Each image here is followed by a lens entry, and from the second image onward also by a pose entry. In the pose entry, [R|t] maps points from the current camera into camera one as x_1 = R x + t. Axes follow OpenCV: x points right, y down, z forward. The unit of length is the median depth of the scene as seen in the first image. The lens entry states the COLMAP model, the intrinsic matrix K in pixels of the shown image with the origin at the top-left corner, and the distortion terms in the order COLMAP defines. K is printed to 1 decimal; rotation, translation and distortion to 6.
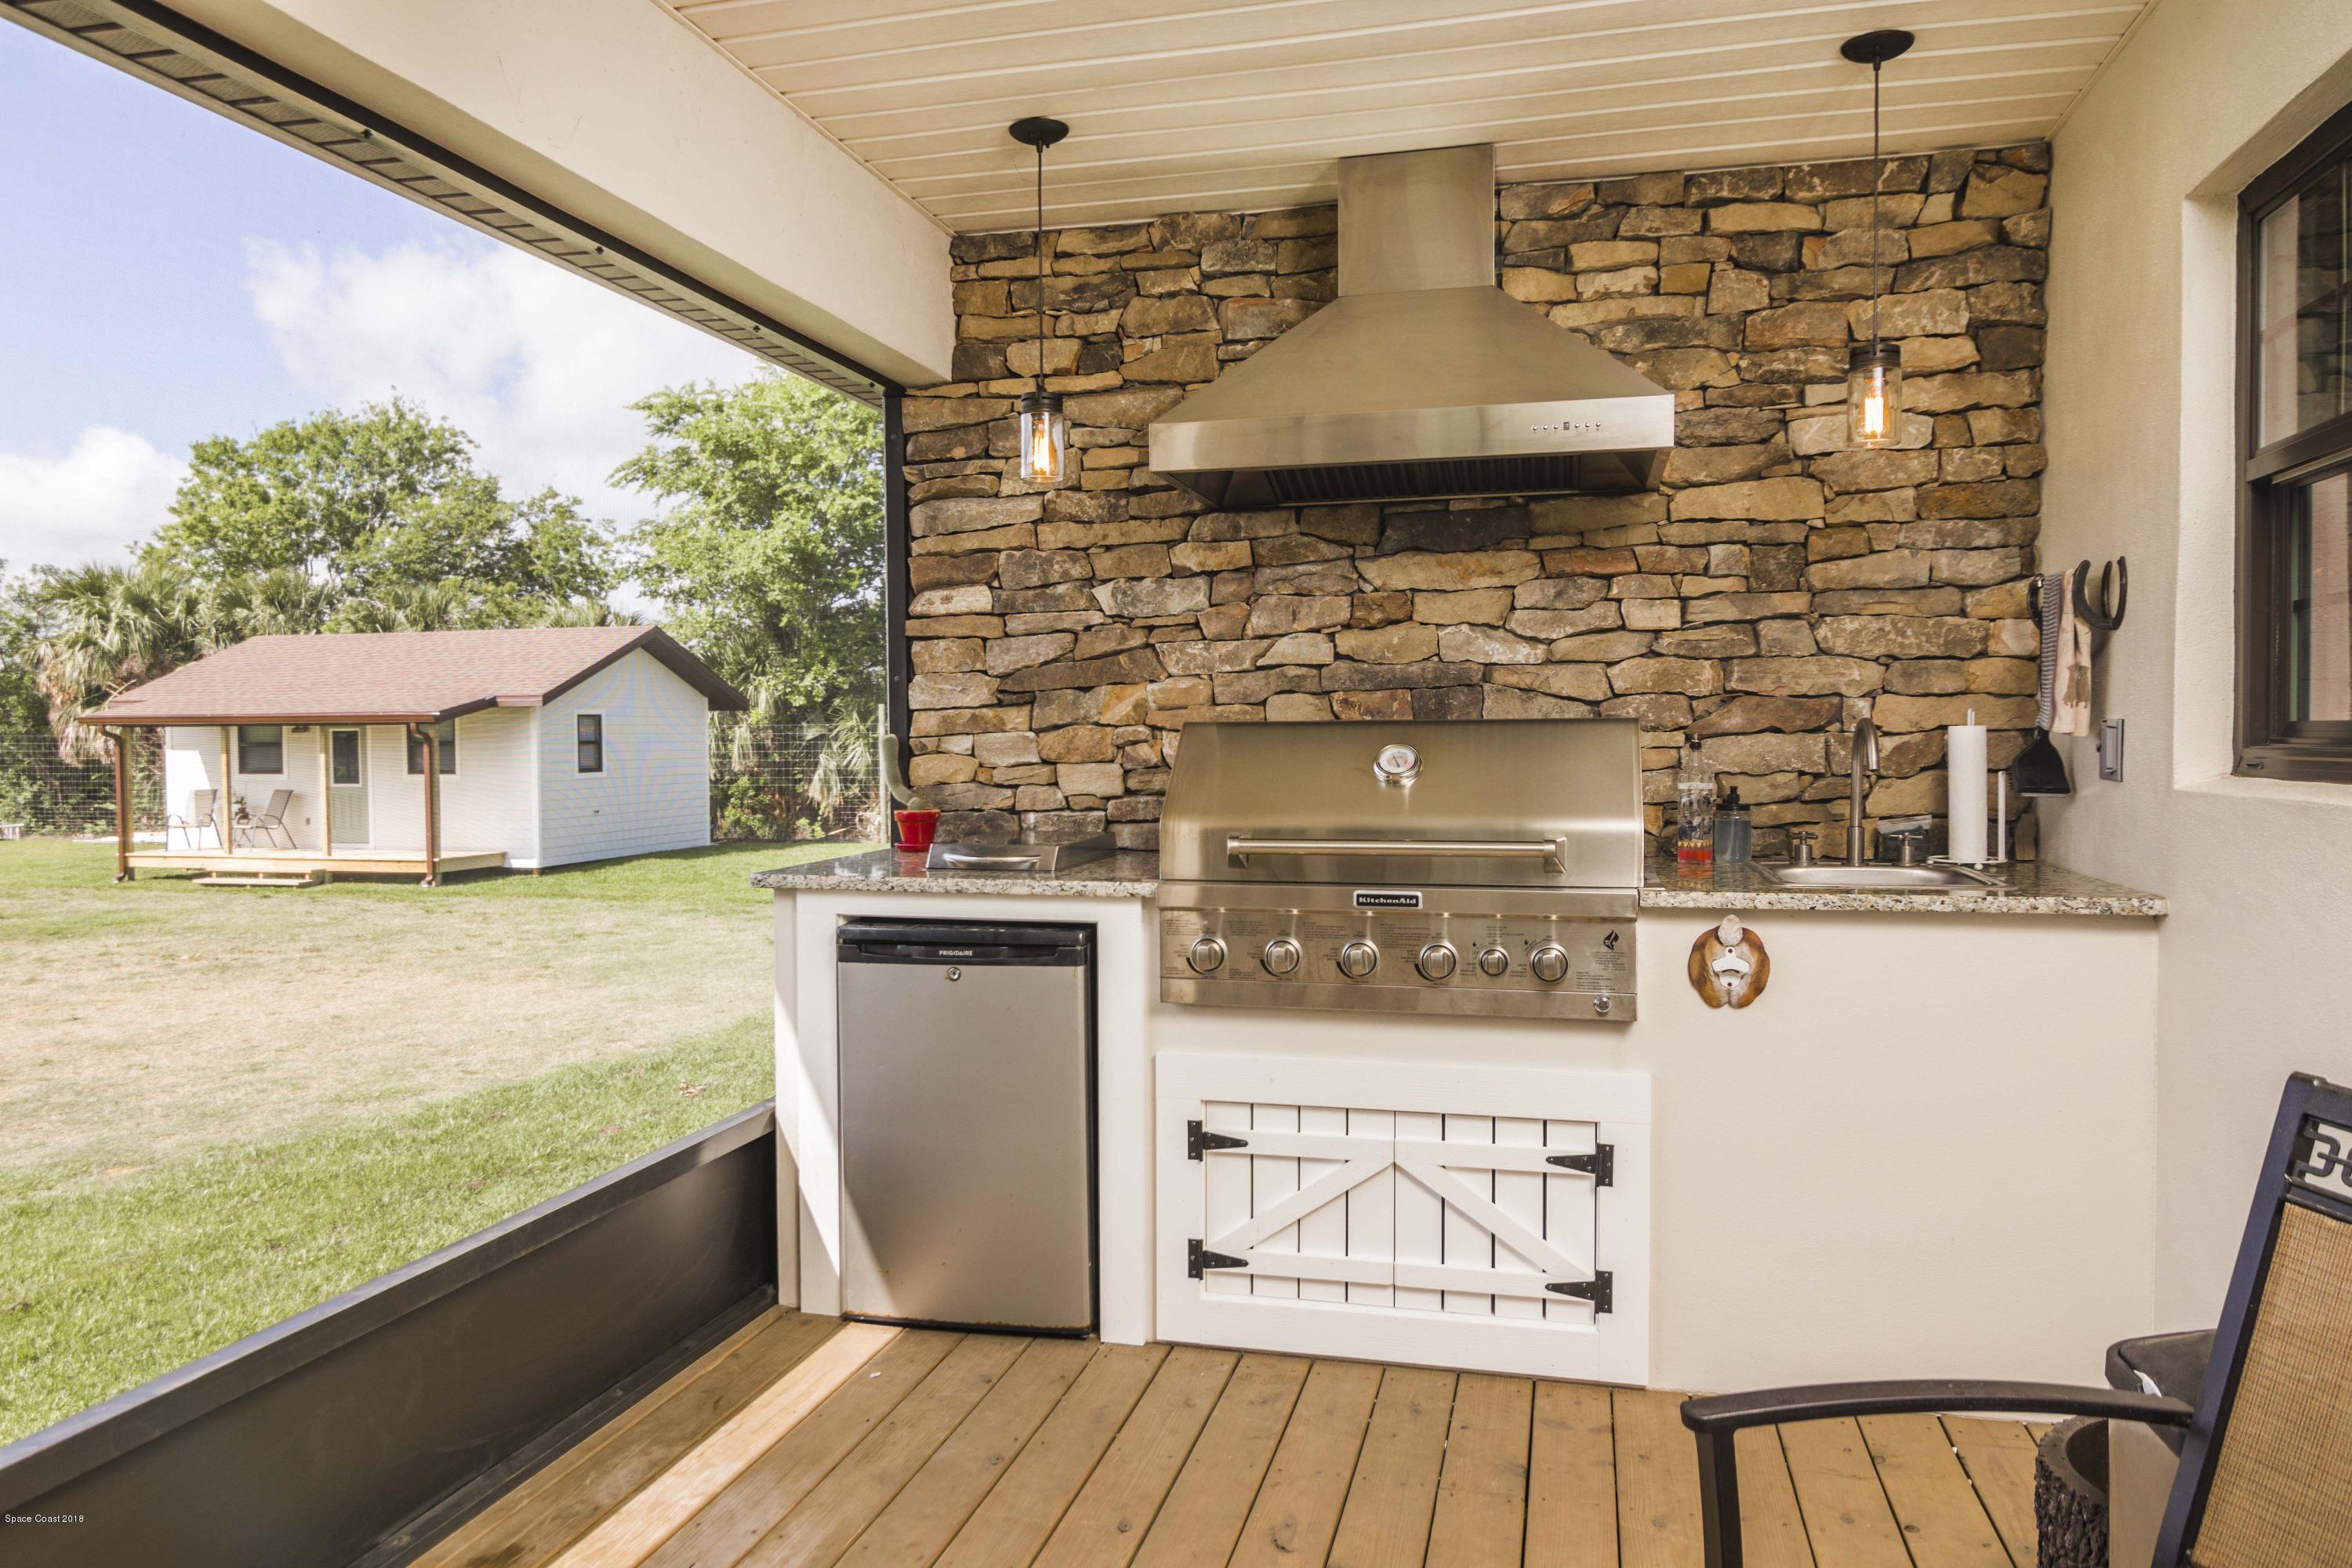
lens RADIAL K [[1566.5, 0, 1176.3], [0, 1566.5, 779.1], [0, 0, 1]] dist [-0.006275, -0.002033]
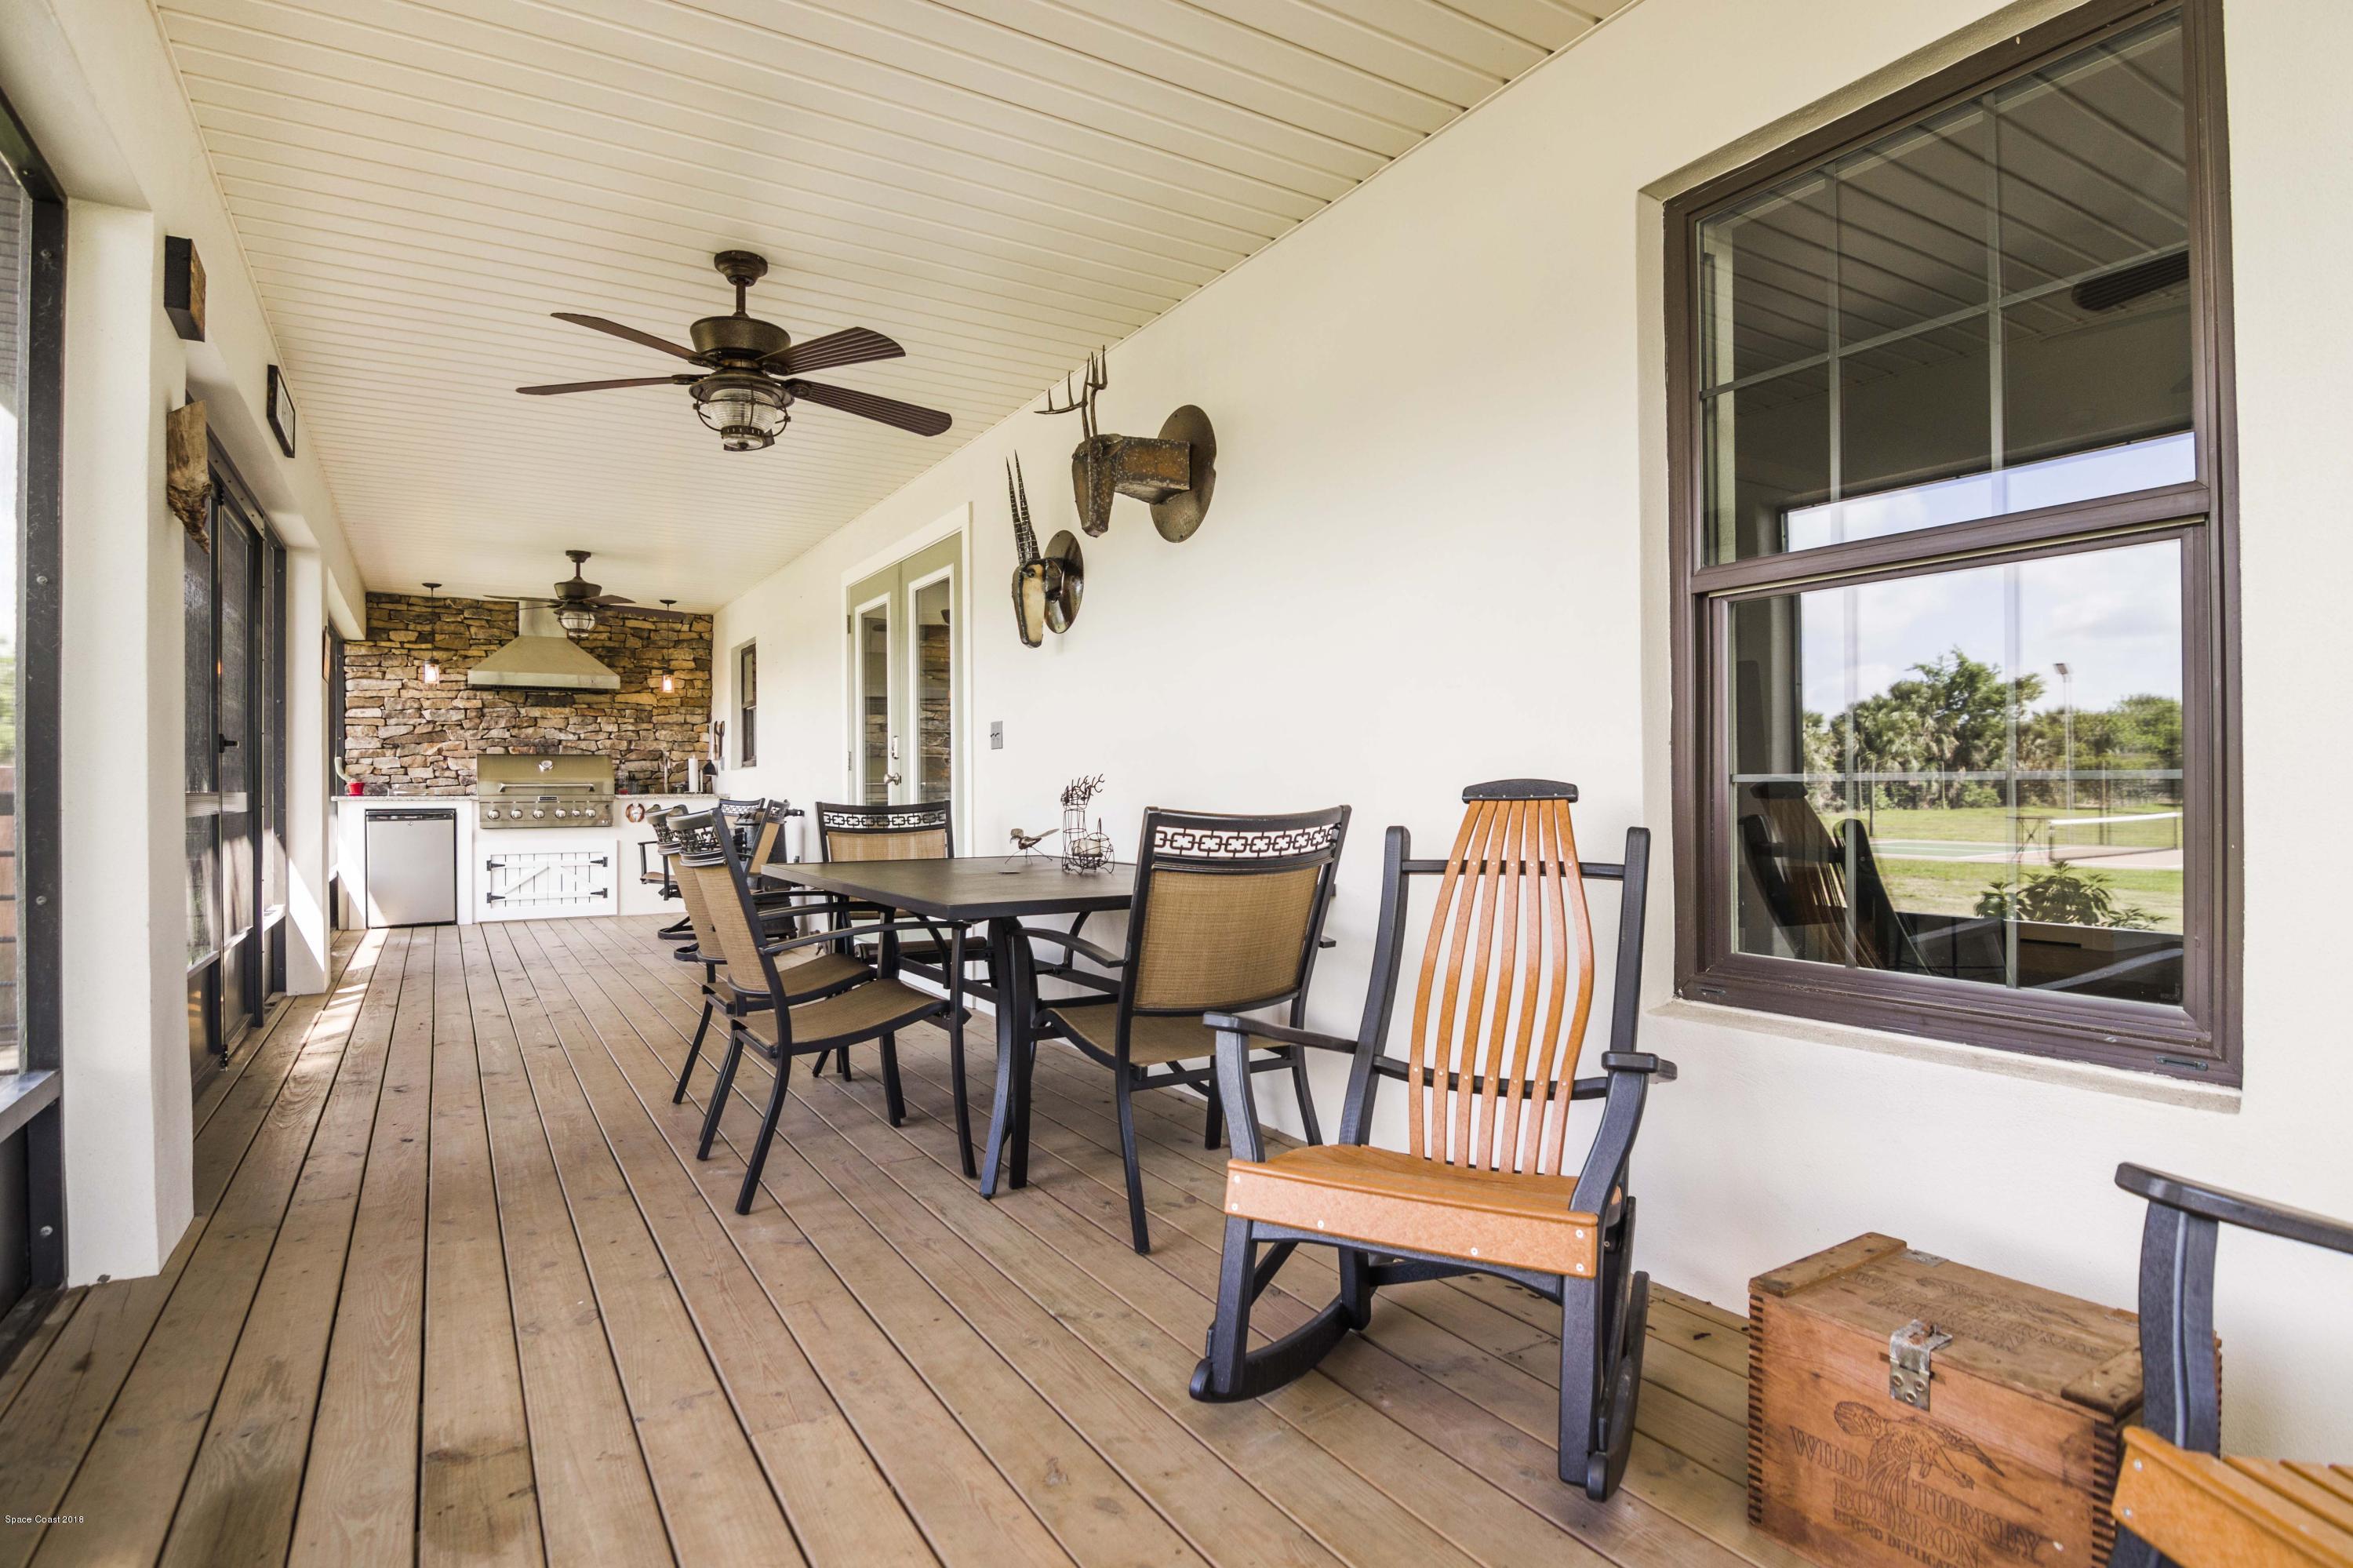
lens RADIAL K [[1205.7, 0, 1171.3], [0, 1205.7, 786.7], [0, 0, 1]] dist [-0.003024, -0.000256]
pose [[0.699663, 0.002970, 0.714467, -0.791698], [0.021556, 0.999448, -0.025264, 0.132627], [-0.714148, 0.033077, 0.699213, -1.907567]]
